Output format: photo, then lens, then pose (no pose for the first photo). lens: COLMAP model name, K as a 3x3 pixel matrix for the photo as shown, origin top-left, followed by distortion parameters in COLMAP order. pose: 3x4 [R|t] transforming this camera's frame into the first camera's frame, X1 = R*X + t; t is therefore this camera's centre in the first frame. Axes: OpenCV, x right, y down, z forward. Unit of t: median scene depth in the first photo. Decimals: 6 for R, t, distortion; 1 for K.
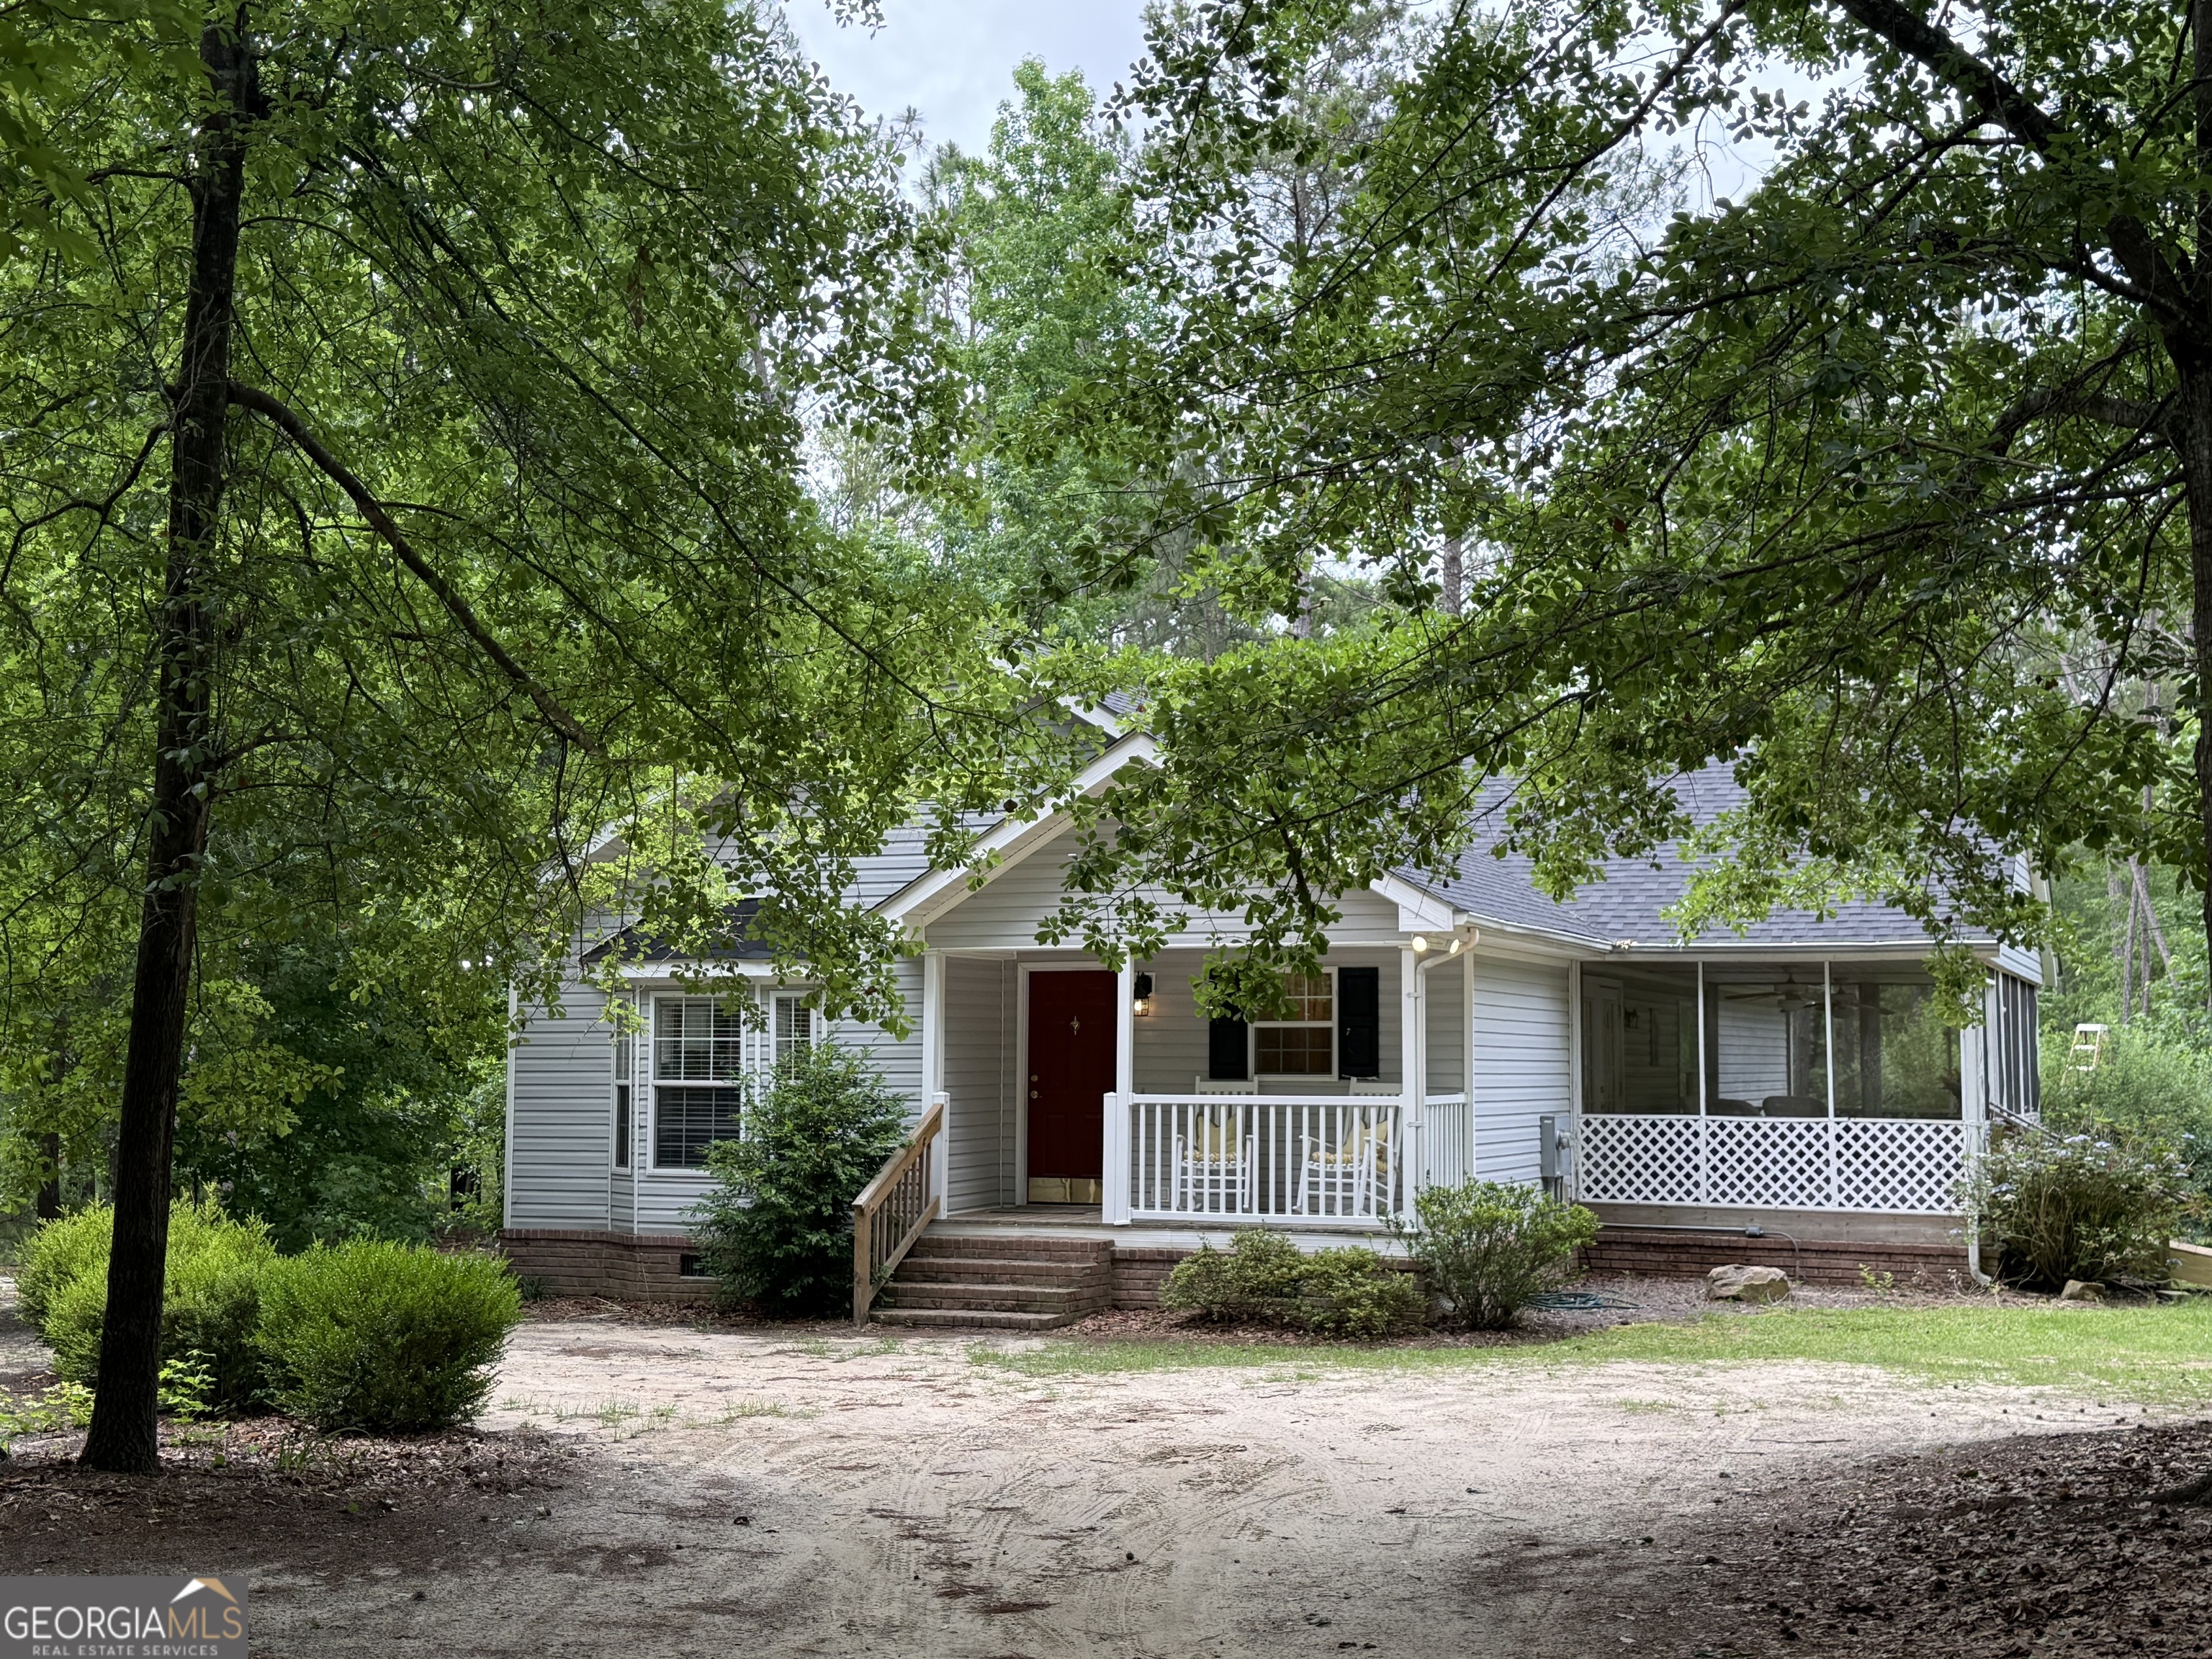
lens RADIAL K [[2649.6, 0, 1113.4], [0, 2649.6, 811.7], [0, 0, 1]] dist [0.115710, 0.000000]
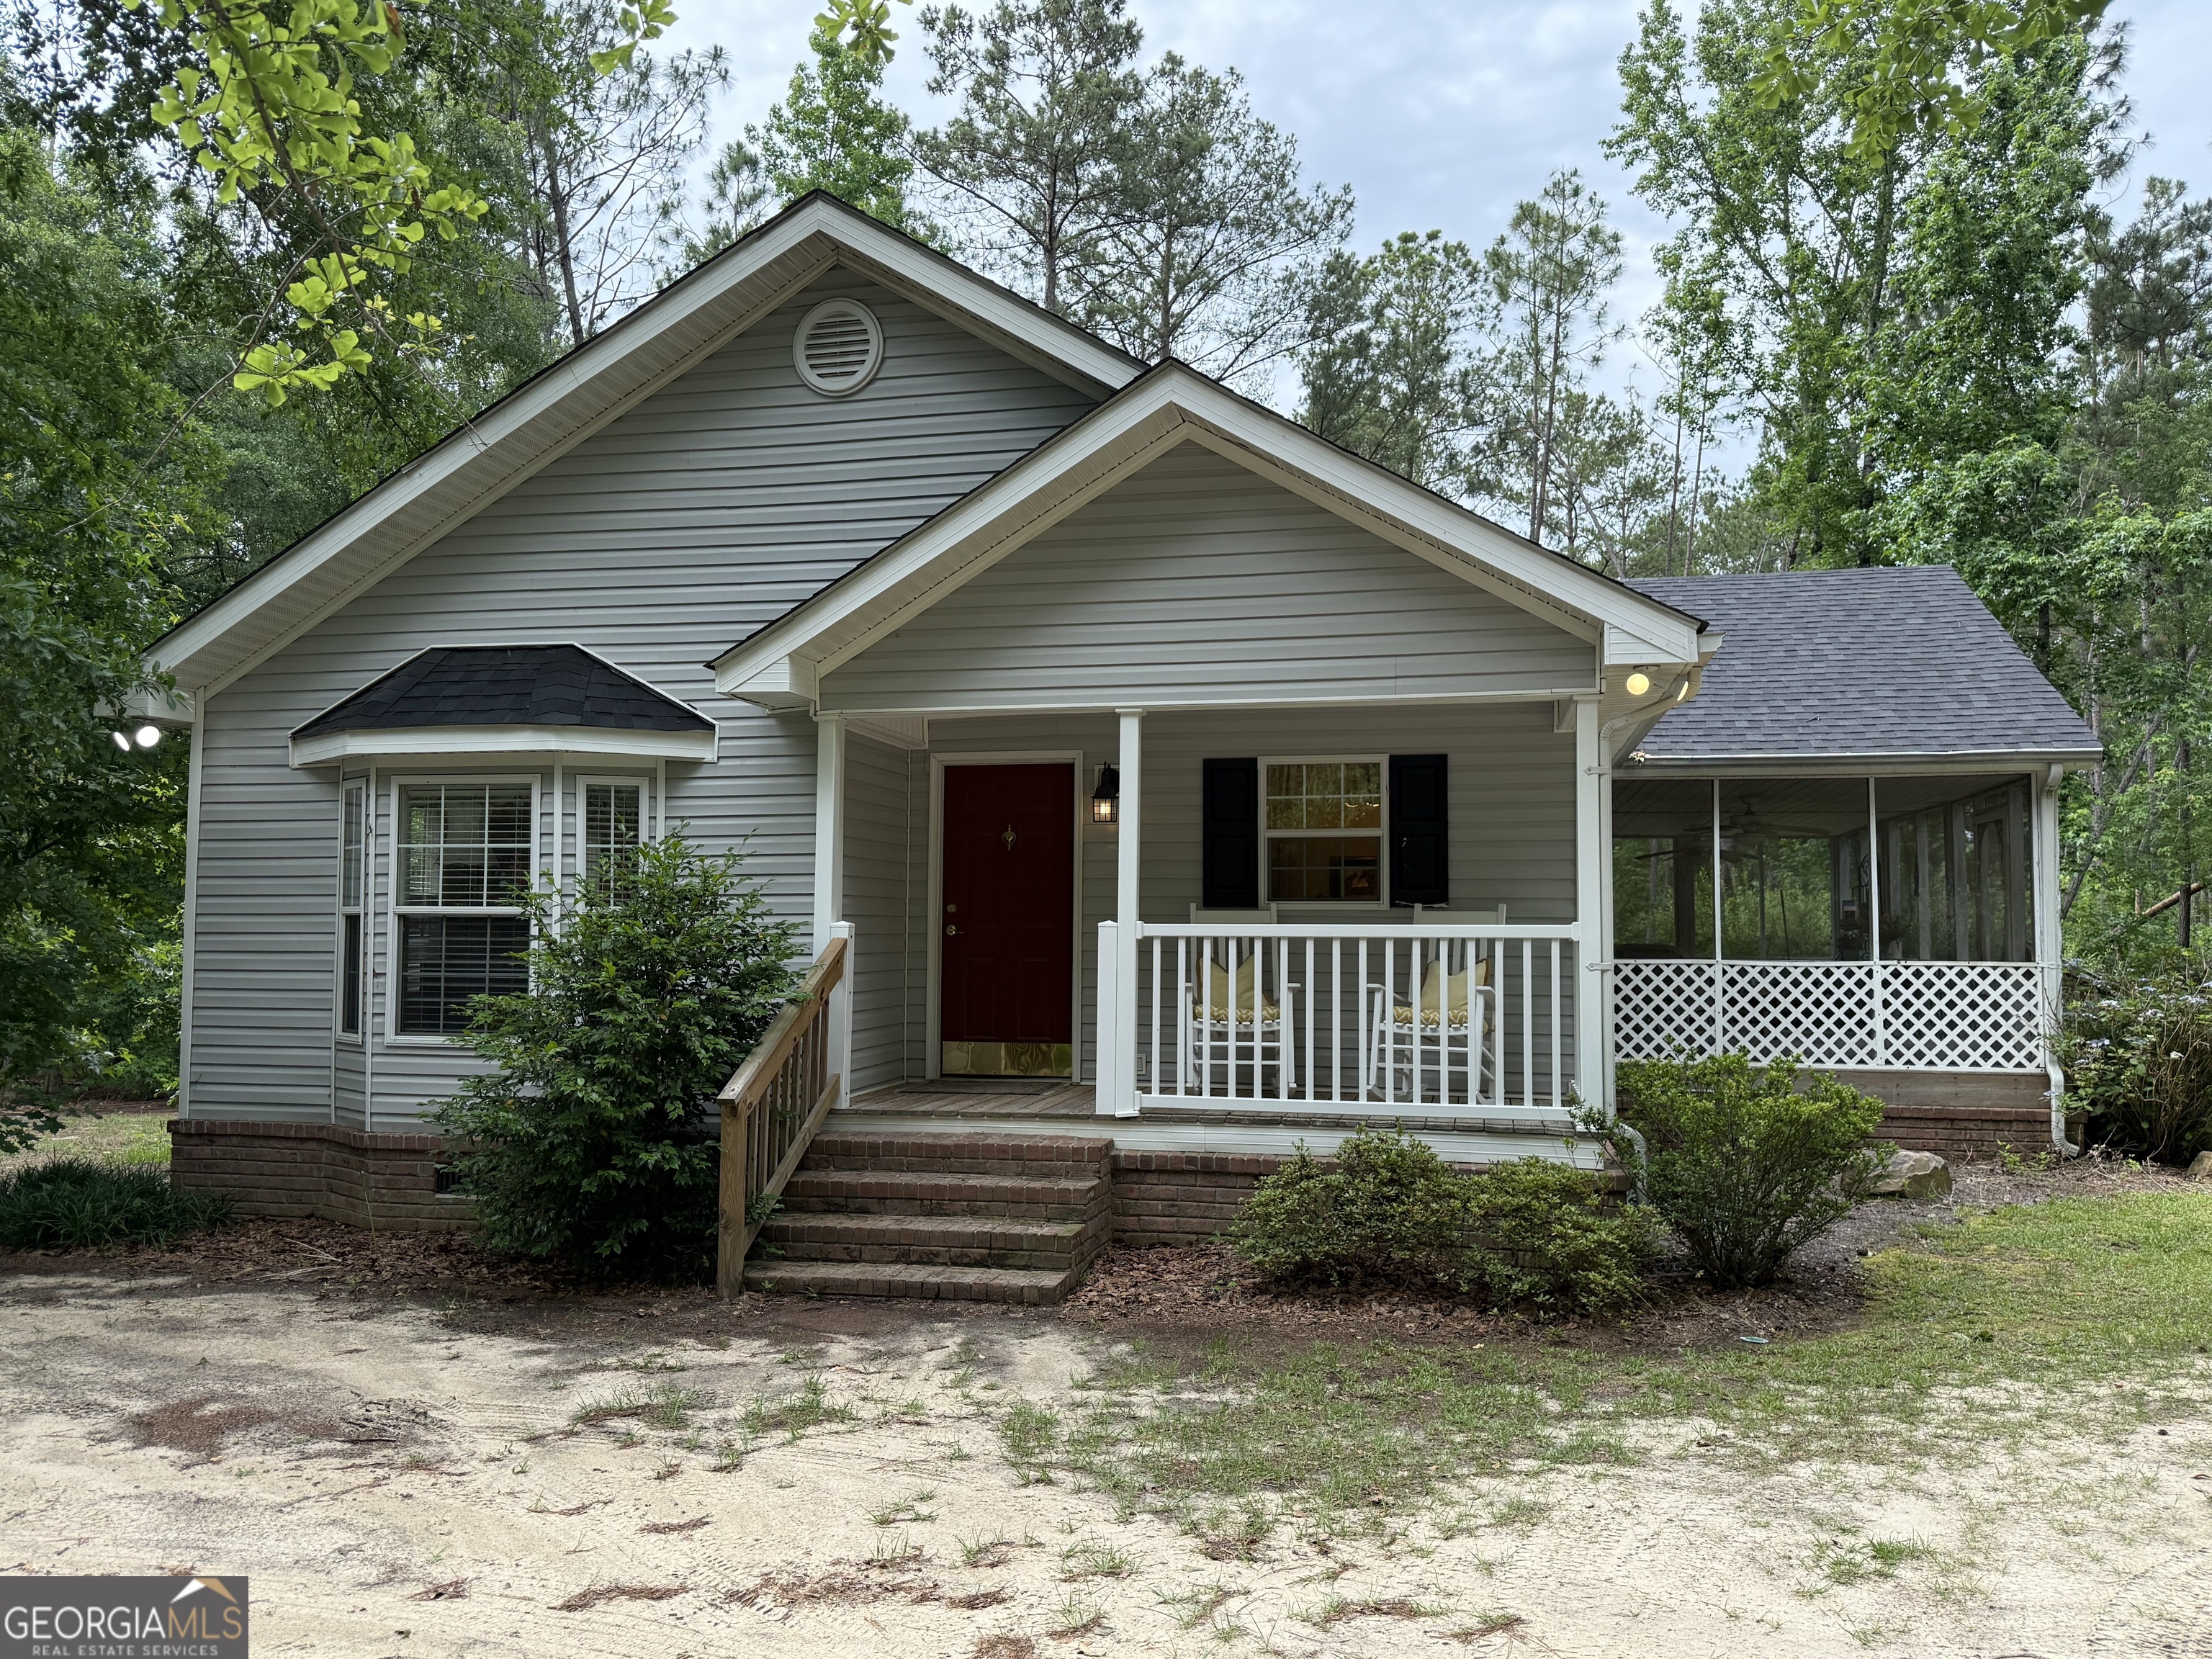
lens RADIAL K [[1679.8, 0, 1119.4], [0, 1679.8, 840.1], [0, 0, 1]] dist [0.058076, -0.012578]
pose [[0.983512, 0.012421, 0.180415, -0.072110], [-0.018314, 0.999351, 0.031034, 0.069467], [-0.179912, -0.033826, 0.983101, 0.560407]]
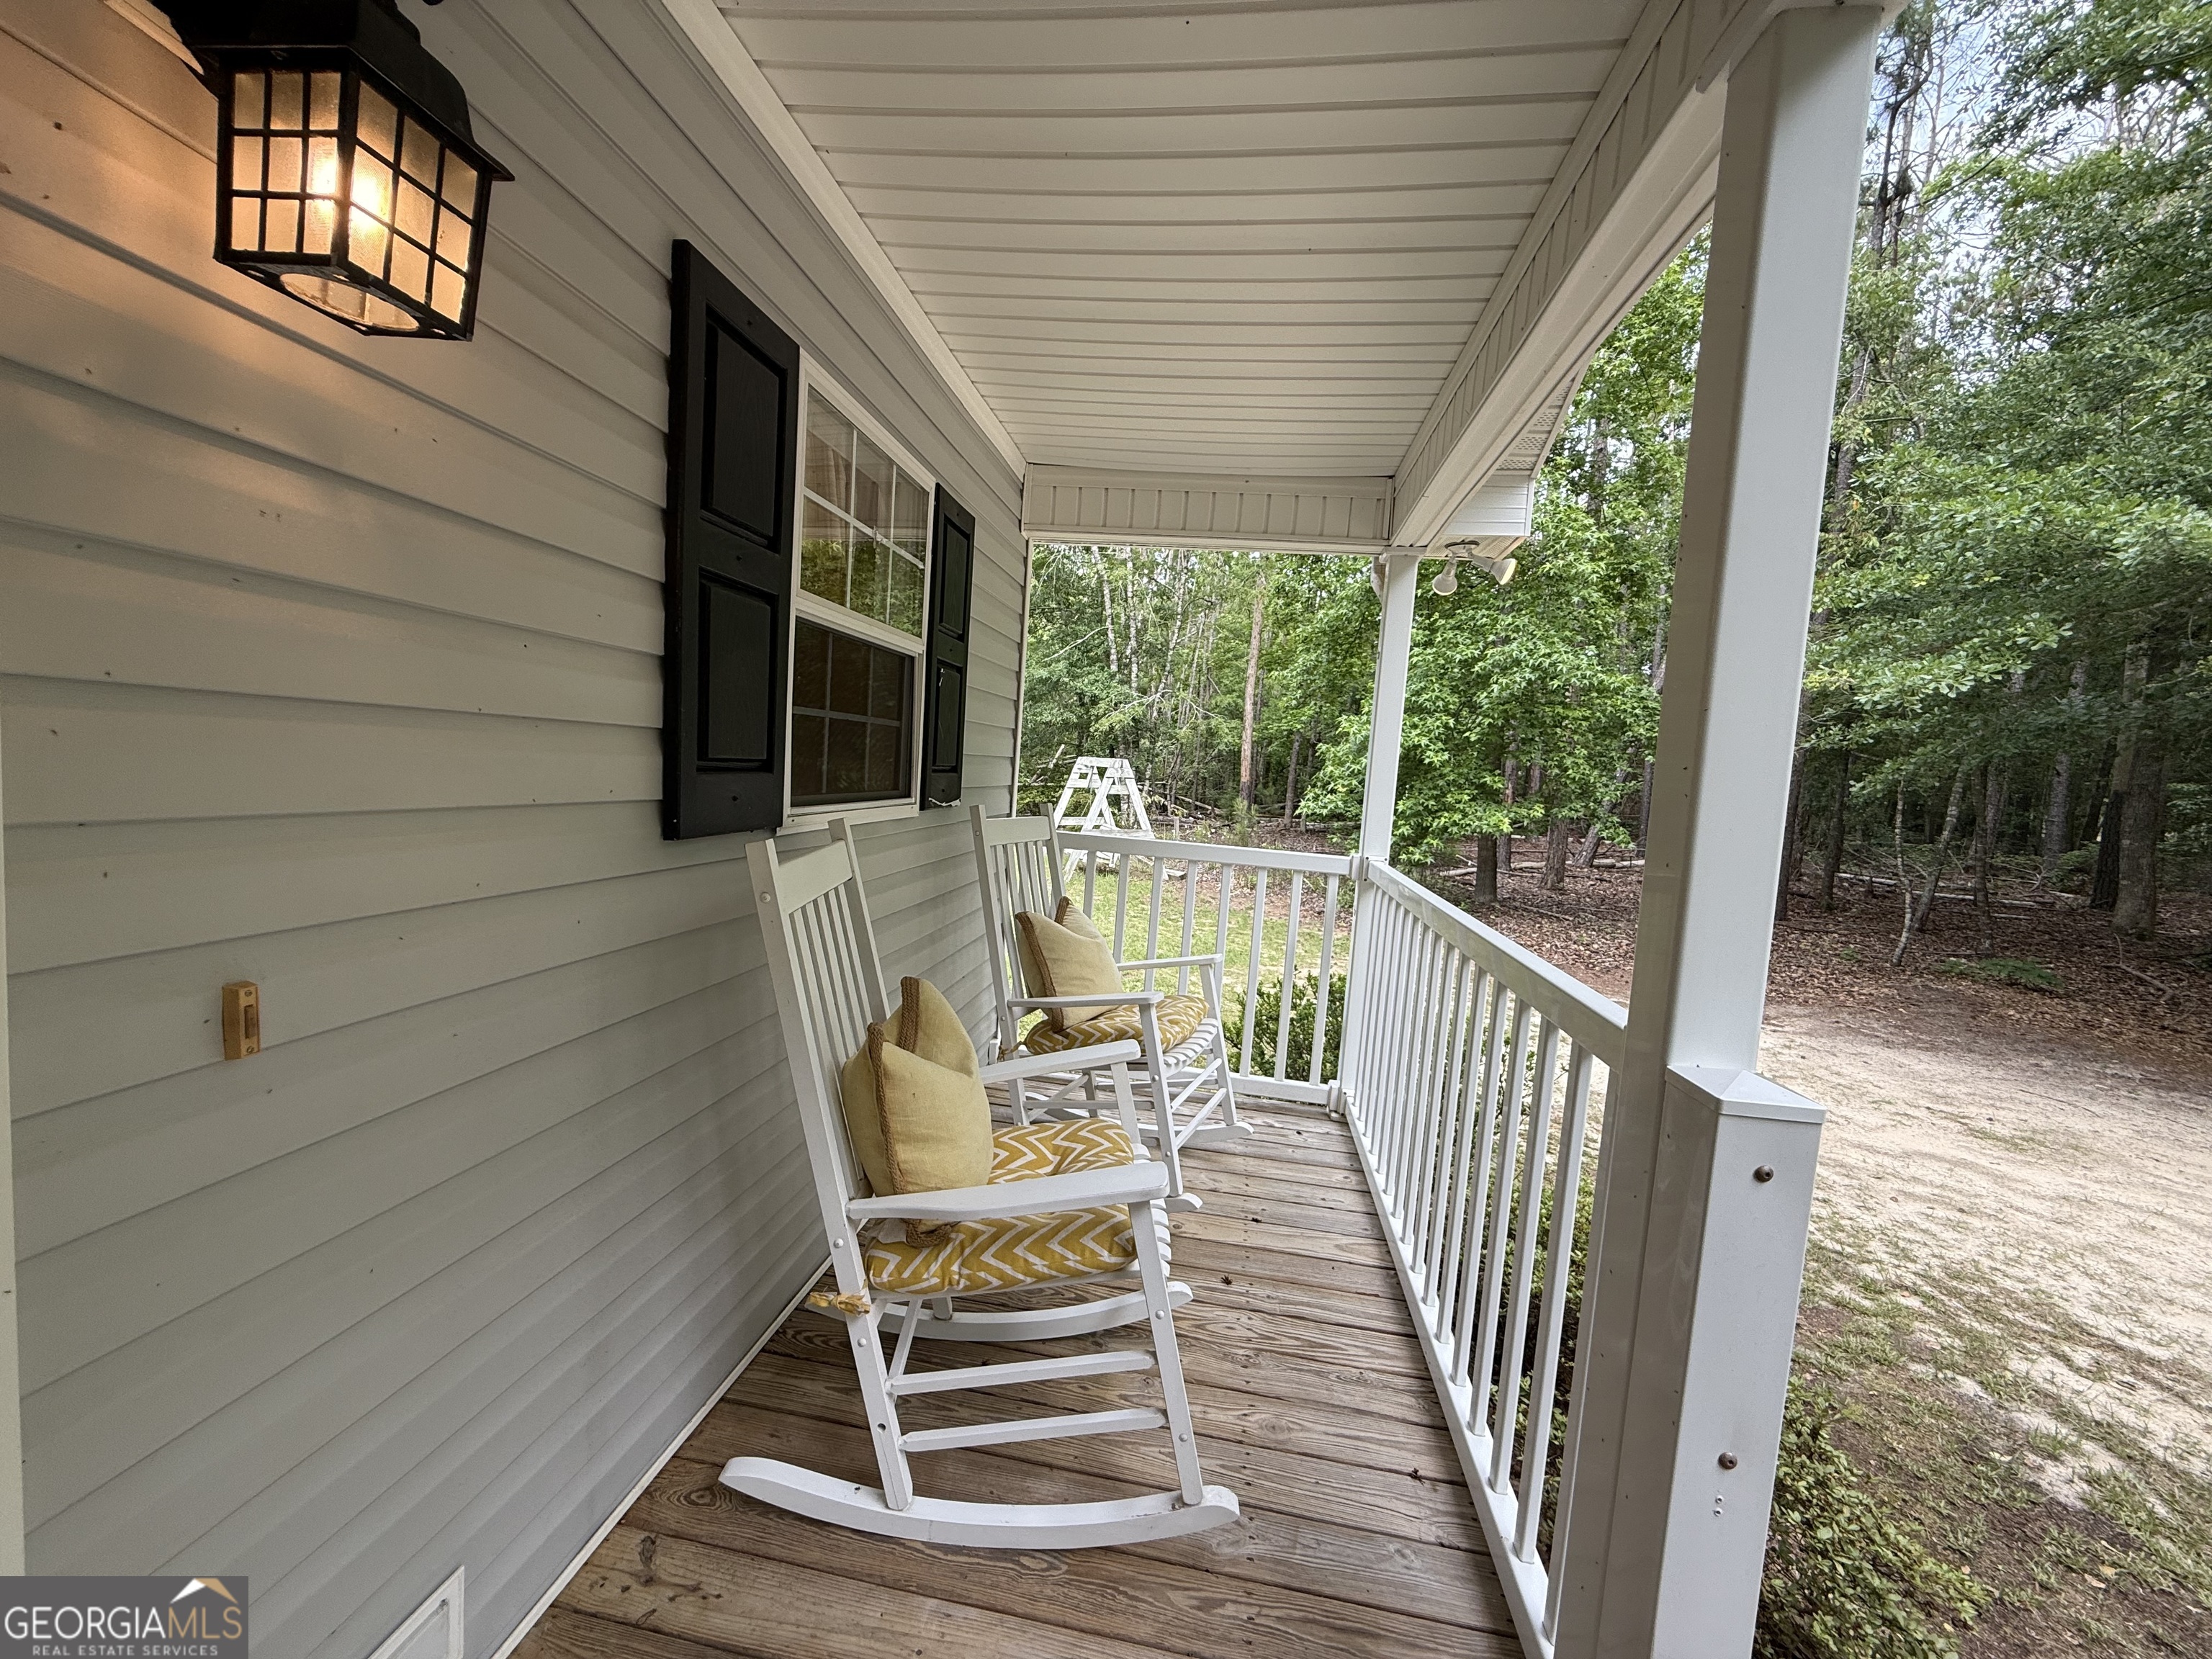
lens RADIAL K [[881.2, 0, 1107.3], [0, 881.2, 833.9], [0, 0, 1]] dist [-0.000647, 0.000317]
pose [[-0.245269, -0.099718, 0.964313, -0.033435], [-0.165030, 0.984472, 0.059828, 0.092409], [-0.955305, -0.144466, -0.257917, 0.998376]]
